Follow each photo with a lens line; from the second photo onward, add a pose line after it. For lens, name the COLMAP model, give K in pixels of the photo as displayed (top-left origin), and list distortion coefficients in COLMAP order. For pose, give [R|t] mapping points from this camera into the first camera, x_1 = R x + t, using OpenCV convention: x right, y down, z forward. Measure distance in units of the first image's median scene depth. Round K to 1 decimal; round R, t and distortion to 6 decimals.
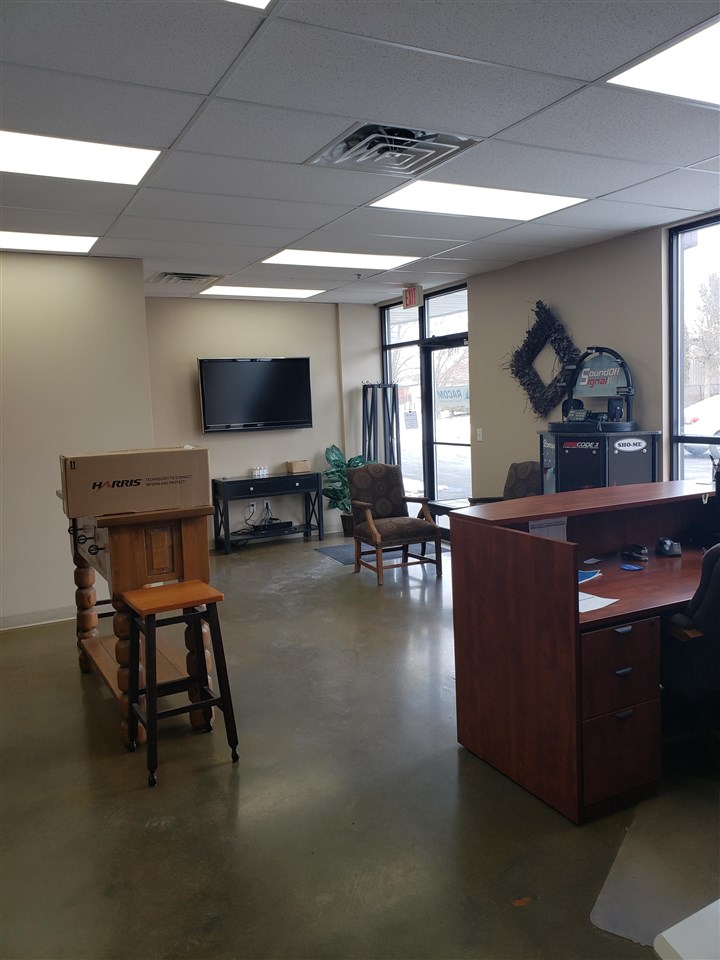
lens RADIAL K [[757.2, 0, 360.0], [0, 757.2, 480.0], [0, 0, 1]] dist [-0.010632, -0.001056]
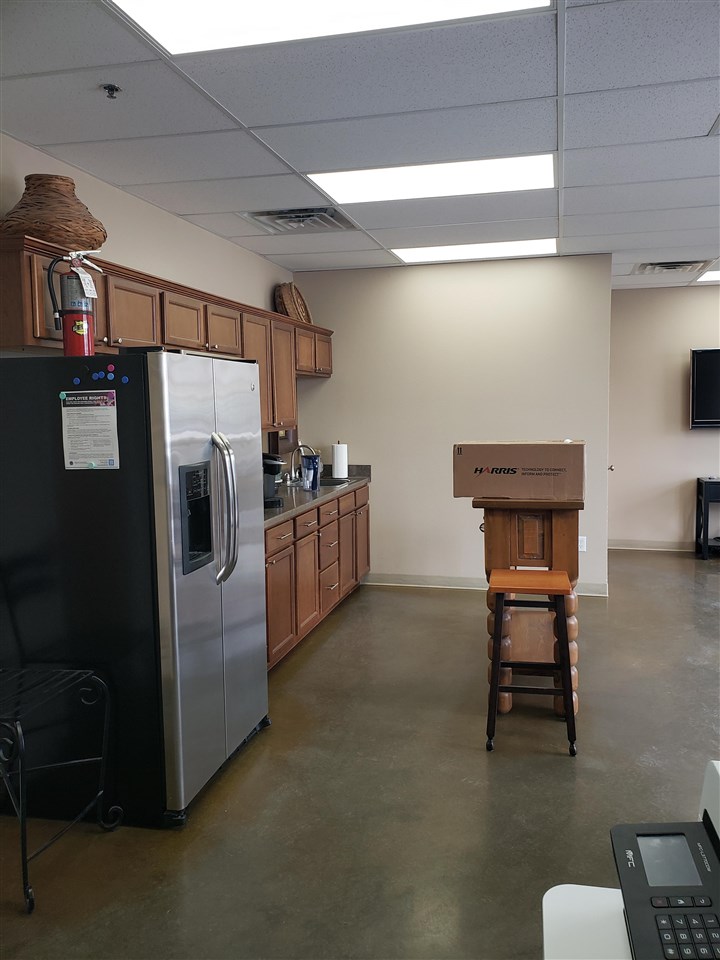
lens RADIAL K [[743.4, 0, 360.0], [0, 743.4, 480.0], [0, 0, 1]] dist [0.008575, 0.001022]
pose [[0.748925, 0.094860, -0.655830, 0.227986], [-0.085273, 0.995268, 0.046579, -0.013931], [0.657145, 0.021041, 0.753470, 0.060197]]
